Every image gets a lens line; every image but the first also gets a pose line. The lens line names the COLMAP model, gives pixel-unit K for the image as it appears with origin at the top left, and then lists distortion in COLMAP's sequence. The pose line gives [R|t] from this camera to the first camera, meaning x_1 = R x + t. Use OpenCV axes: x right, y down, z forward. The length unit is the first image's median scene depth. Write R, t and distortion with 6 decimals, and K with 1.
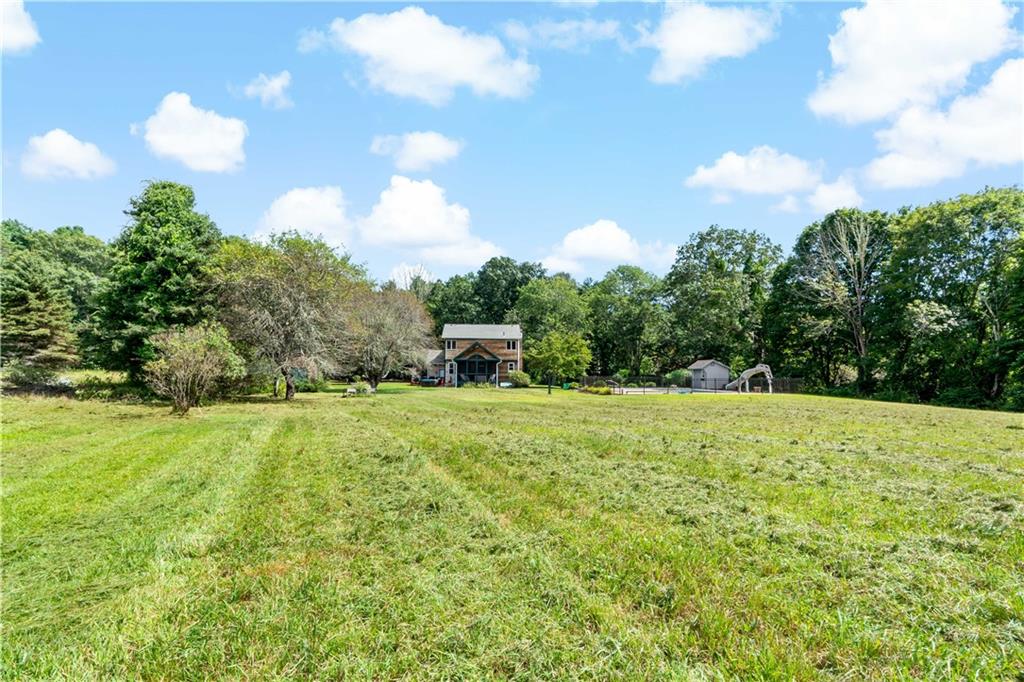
lens RADIAL K [[494.2, 0, 512.0], [0, 494.2, 341.0], [0, 0, 1]] dist [-0.000532, -0.000434]
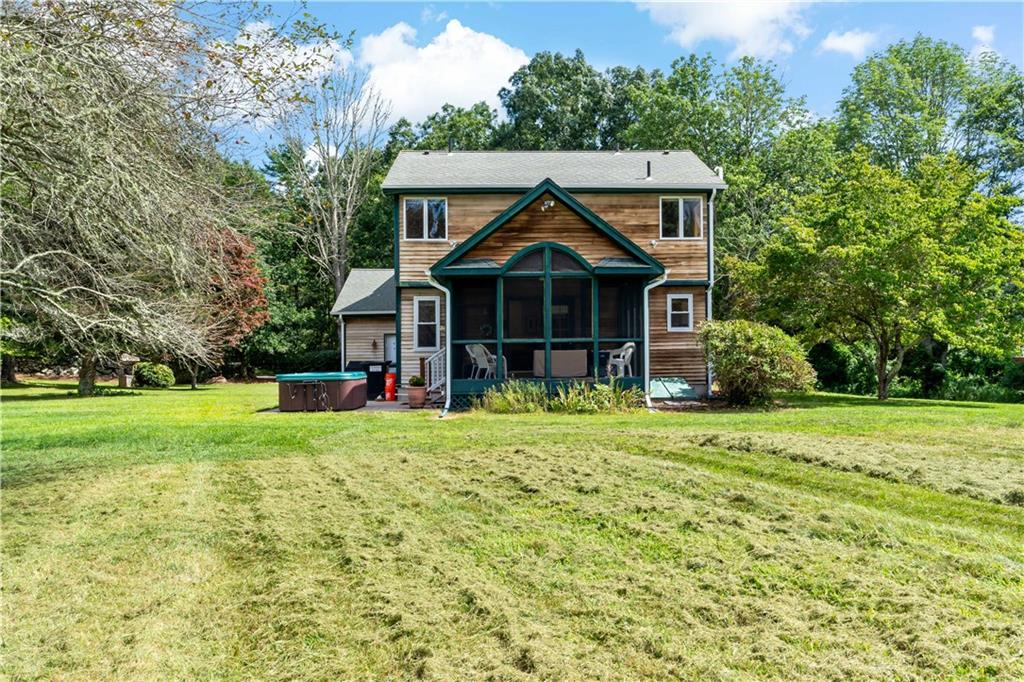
lens RADIAL K [[769.0, 0, 512.0], [0, 769.0, 341.0], [0, 0, 1]] dist [0.000170, -0.000002]
pose [[0.999132, -0.020561, -0.036240, -0.071169], [0.022271, 0.998626, 0.047445, 0.048649], [0.035215, -0.048211, 0.998216, 0.653610]]
